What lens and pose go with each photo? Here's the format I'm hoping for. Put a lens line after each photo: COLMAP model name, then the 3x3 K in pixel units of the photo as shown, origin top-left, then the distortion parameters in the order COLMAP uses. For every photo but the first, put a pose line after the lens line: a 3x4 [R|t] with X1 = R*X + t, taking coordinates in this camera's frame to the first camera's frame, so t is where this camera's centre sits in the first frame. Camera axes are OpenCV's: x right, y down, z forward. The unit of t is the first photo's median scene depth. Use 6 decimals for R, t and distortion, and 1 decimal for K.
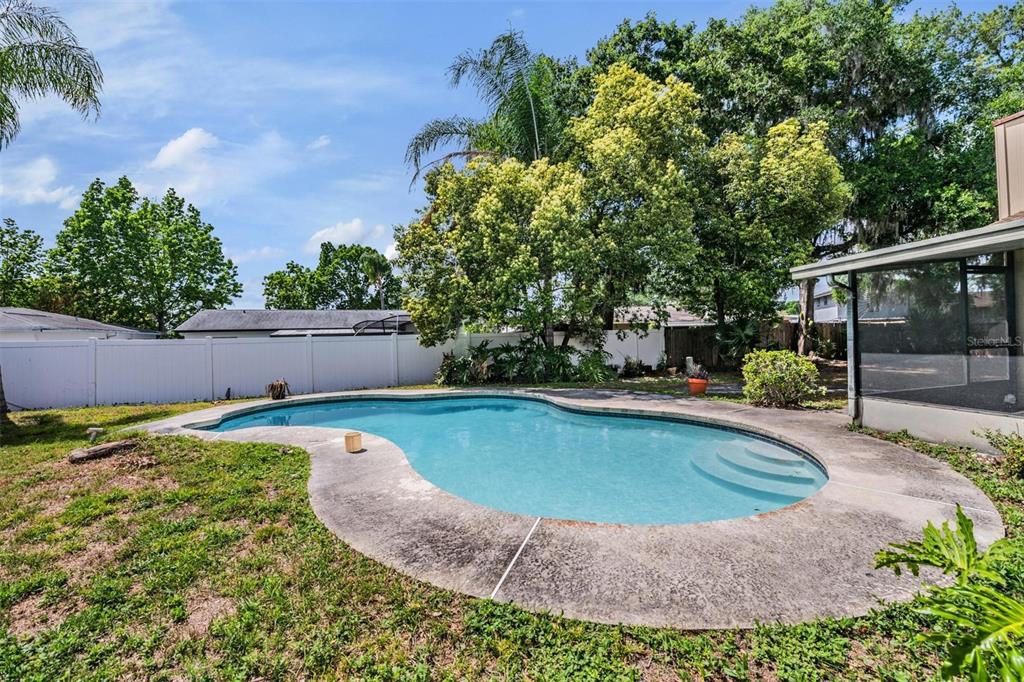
lens RADIAL K [[405.6, 0, 512.9], [0, 405.6, 334.9], [0, 0, 1]] dist [-0.009767, -0.000395]
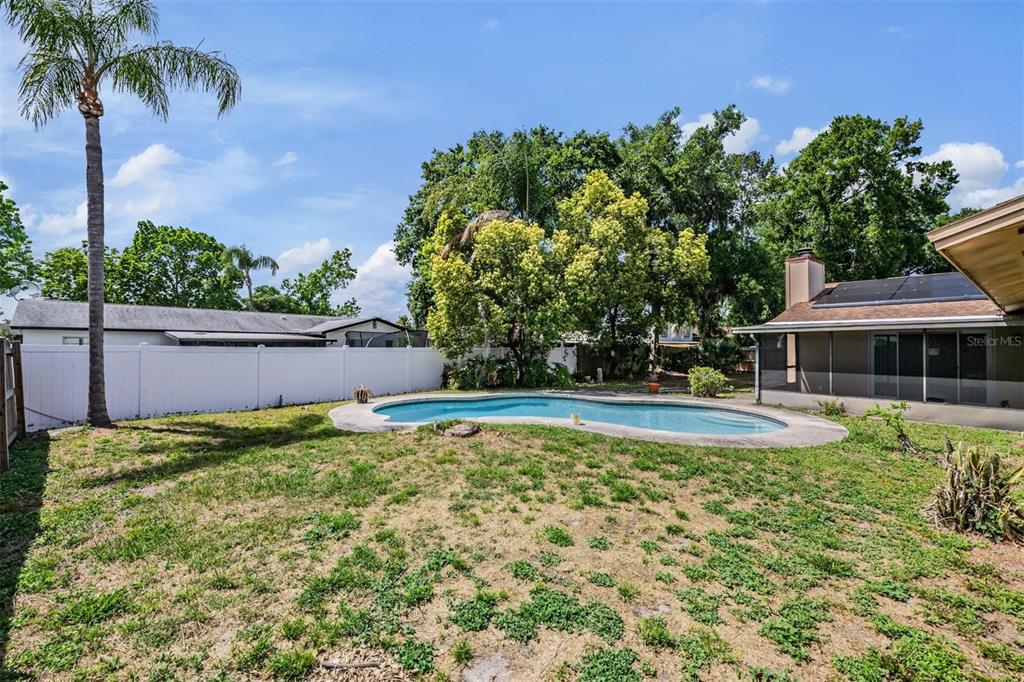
lens RADIAL K [[405.6, 0, 505.5], [0, 405.6, 344.2], [0, 0, 1]] dist [-0.009767, -0.000395]
pose [[0.907208, 0.033229, 0.419367, -0.695574], [-0.035523, 0.999366, -0.002341, -0.021163], [-0.419179, -0.012773, 0.907814, -0.217399]]
